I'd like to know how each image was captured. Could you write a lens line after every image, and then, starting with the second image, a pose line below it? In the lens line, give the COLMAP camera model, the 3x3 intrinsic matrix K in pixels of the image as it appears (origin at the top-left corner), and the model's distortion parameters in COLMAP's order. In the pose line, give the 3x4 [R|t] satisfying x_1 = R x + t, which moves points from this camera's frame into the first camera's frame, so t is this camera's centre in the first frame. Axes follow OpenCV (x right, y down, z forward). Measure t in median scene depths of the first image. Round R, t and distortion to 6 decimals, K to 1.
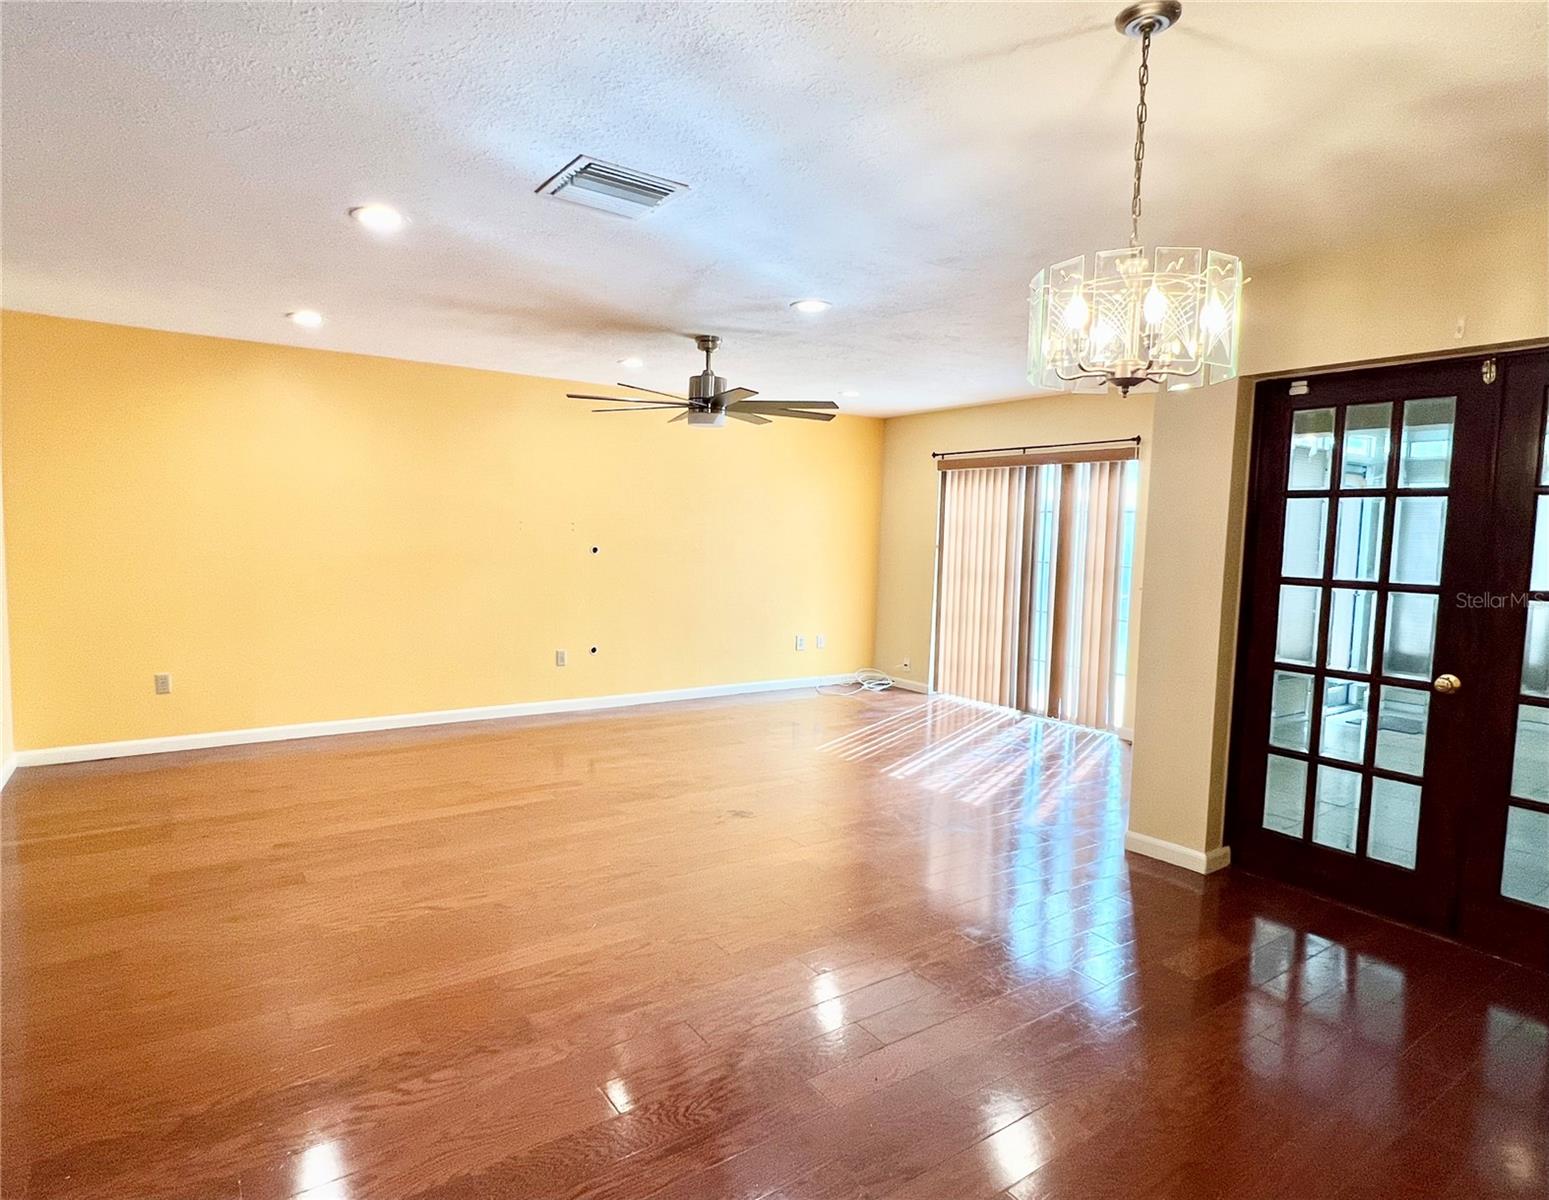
lens RADIAL K [[868.3, 0, 747.1], [0, 868.3, 603.2], [0, 0, 1]] dist [0.001261, 0.001212]
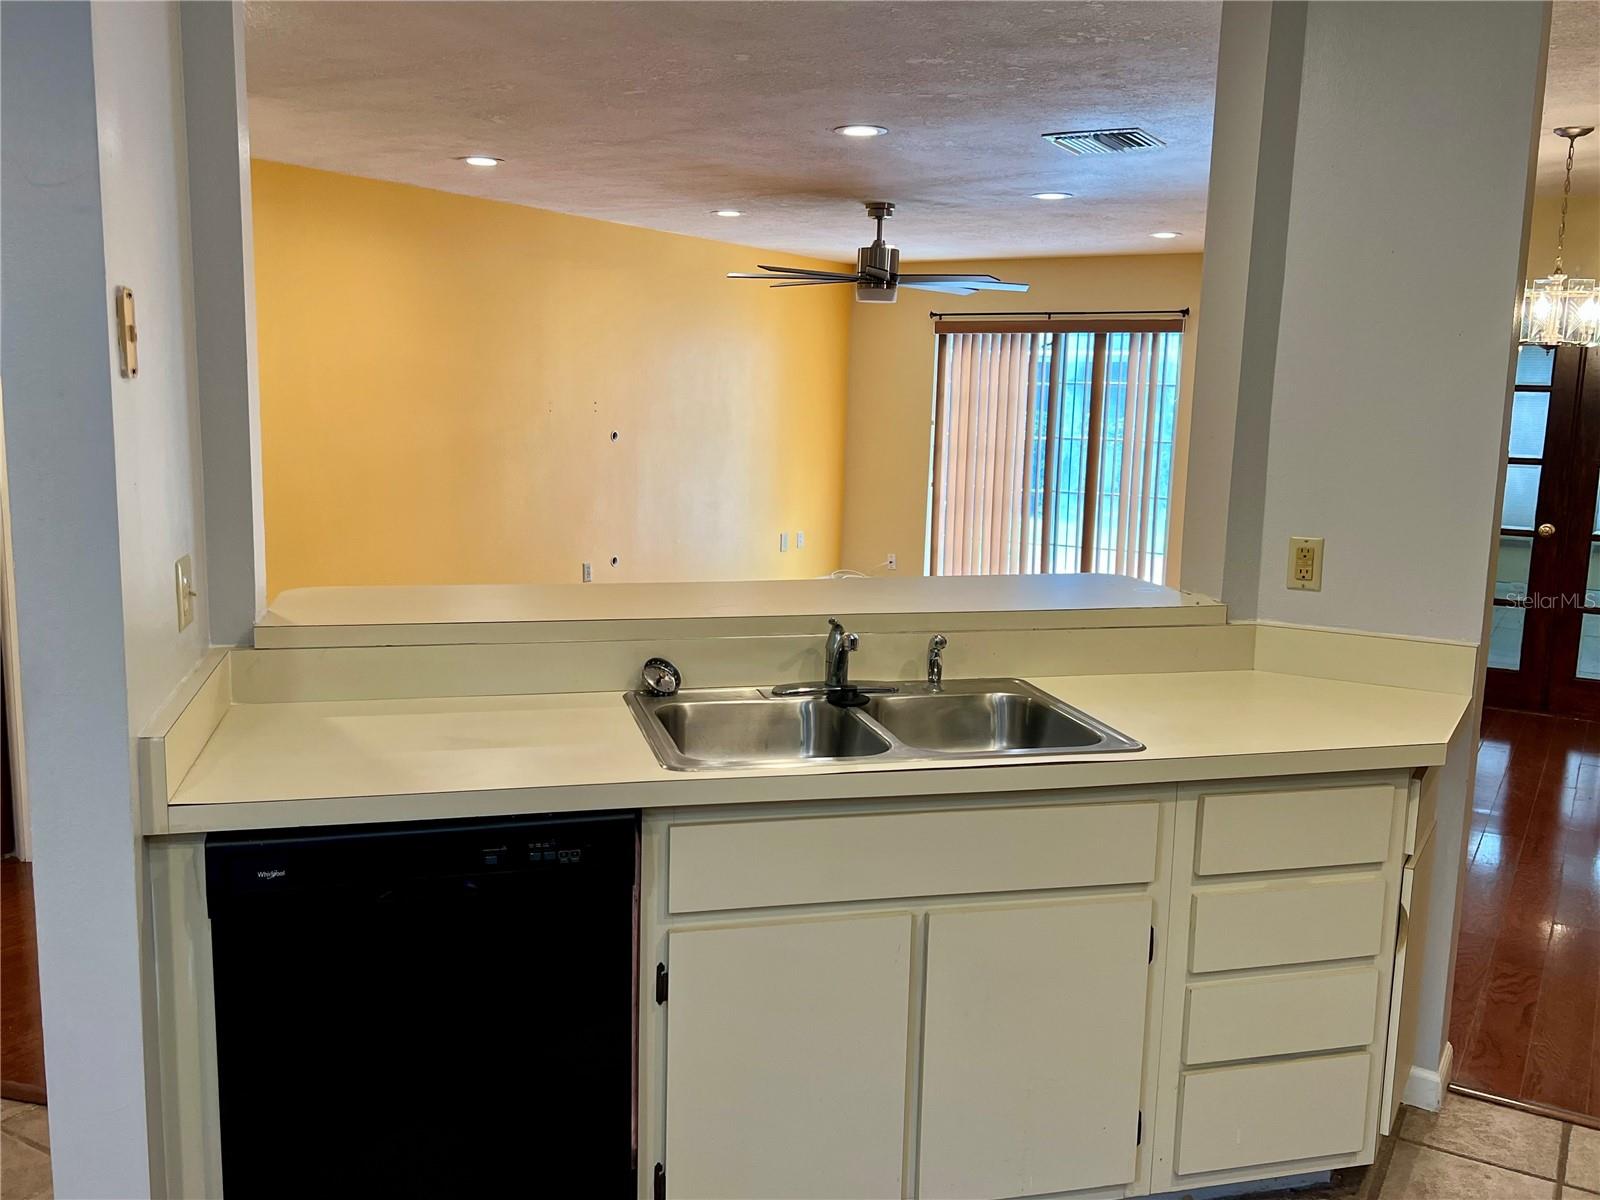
lens RADIAL K [[1400.4, 0, 800.6], [0, 1400.4, 605.8], [0, 0, 1]] dist [0.070060, -0.097853]
pose [[0.902067, -0.071590, 0.425617, -0.782024], [0.035957, 0.995185, 0.091184, -0.022505], [-0.430095, -0.066950, 0.900298, -0.330813]]
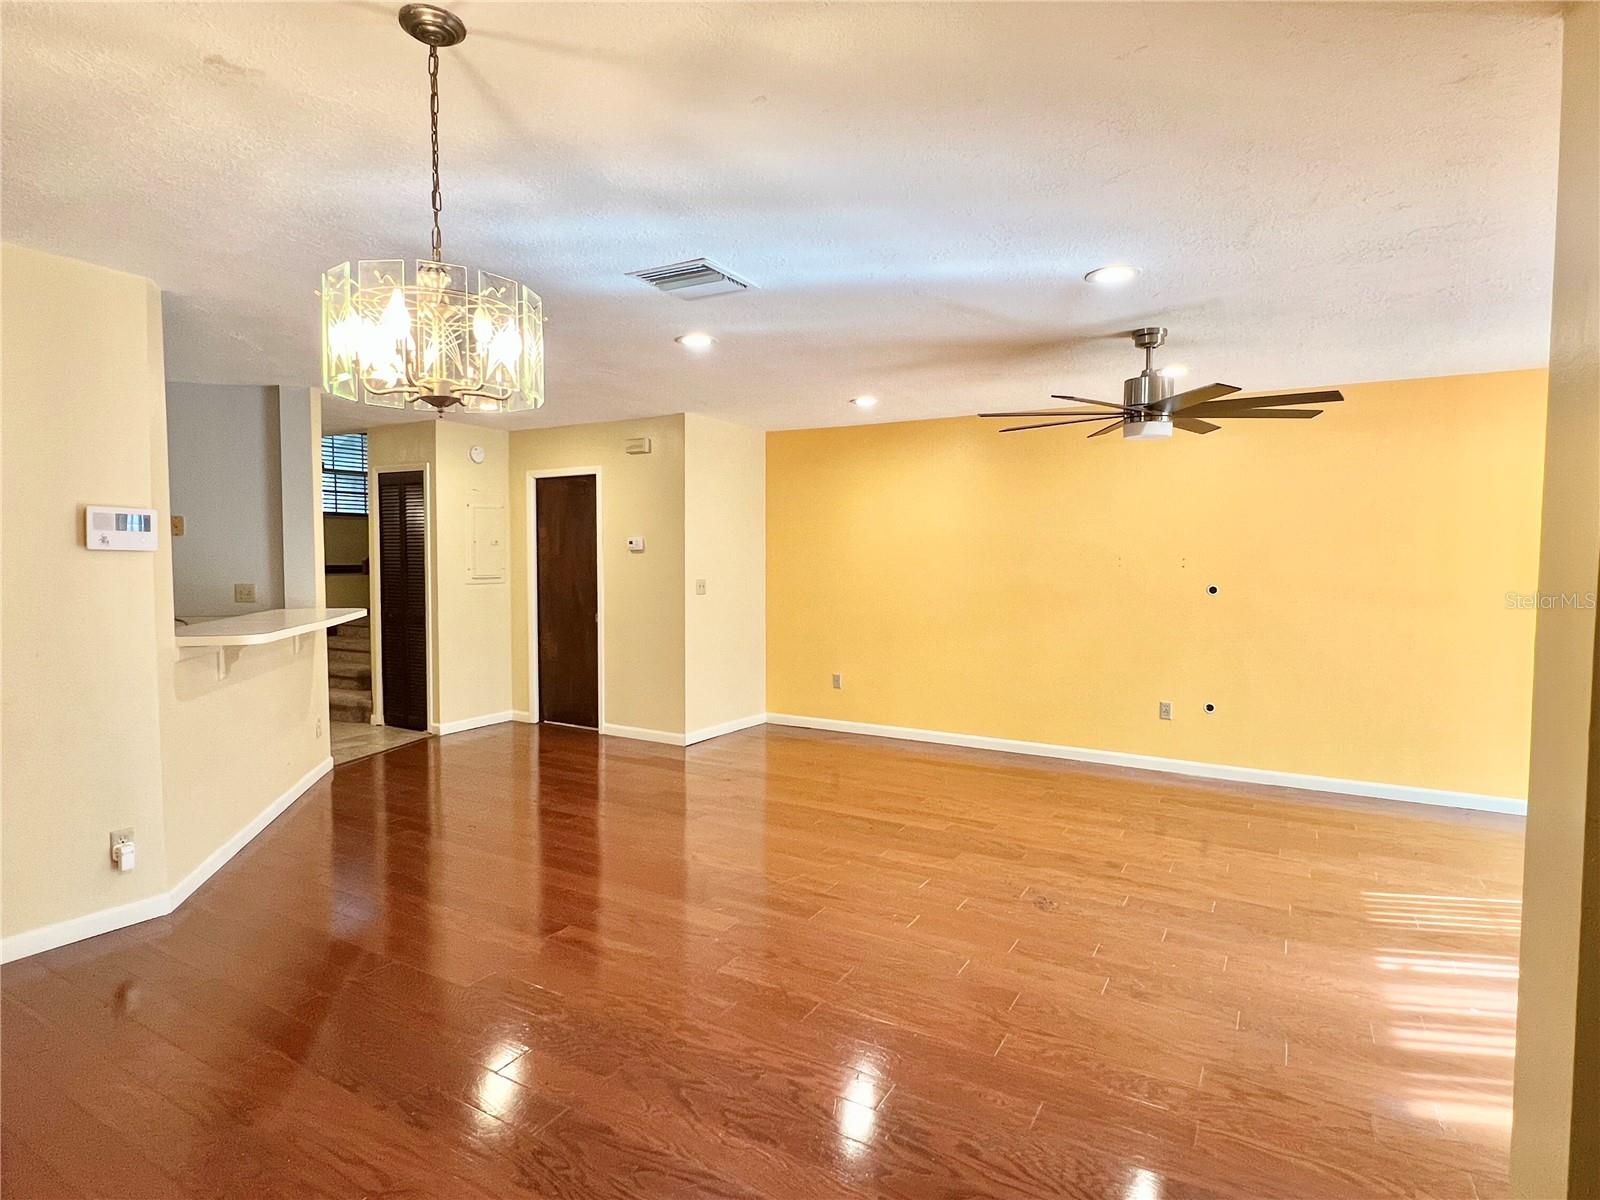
lens RADIAL K [[865.3, 0, 800.9], [0, 865.3, 591.8], [0, 0, 1]] dist [-0.000377, 0.000294]
pose [[0.430856, 0.015812, -0.902282, 0.557870], [-0.073503, 0.997139, -0.017625, -0.019710], [0.899422, 0.073914, 0.430785, 0.365518]]
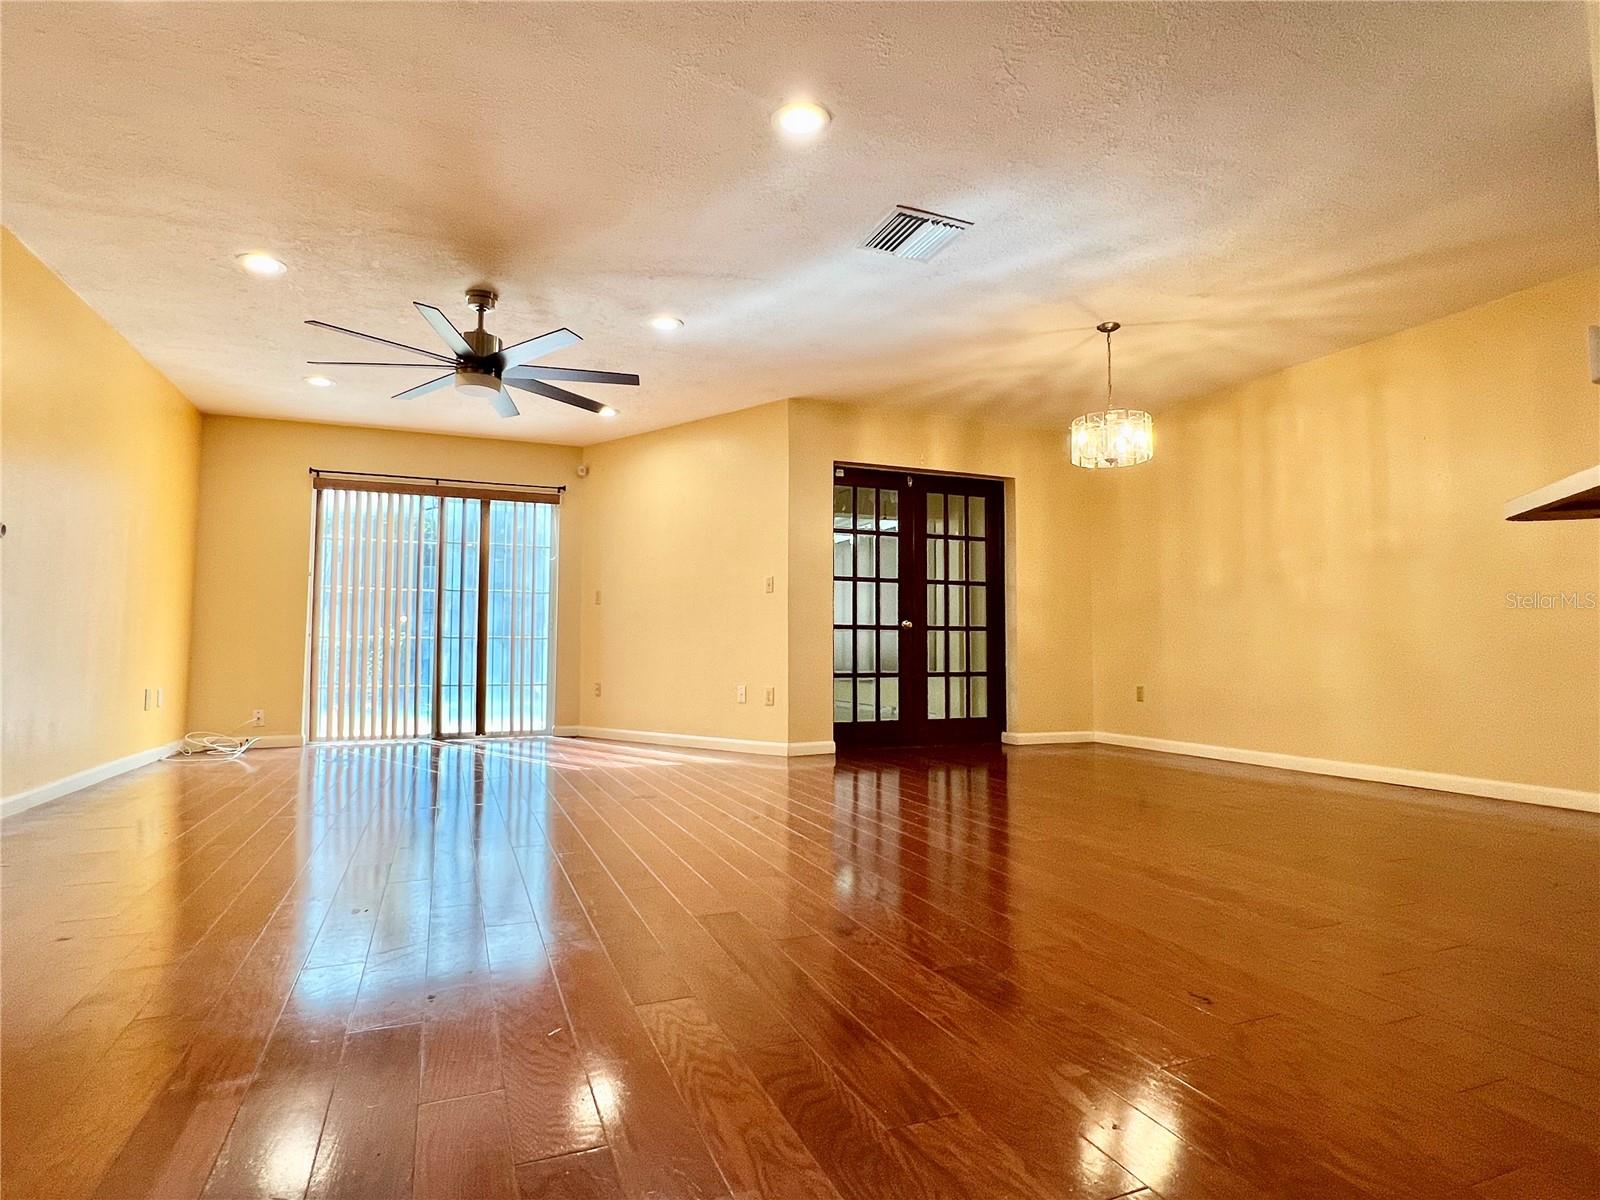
lens RADIAL K [[865.3, 0, 800.9], [0, 865.3, 591.8], [0, 0, 1]] dist [-0.000377, 0.000294]
pose [[0.186125, 0.047439, 0.981380, -0.829875], [0.087741, 0.994041, -0.064691, 0.081091], [-0.978601, 0.098148, 0.180853, 0.553276]]
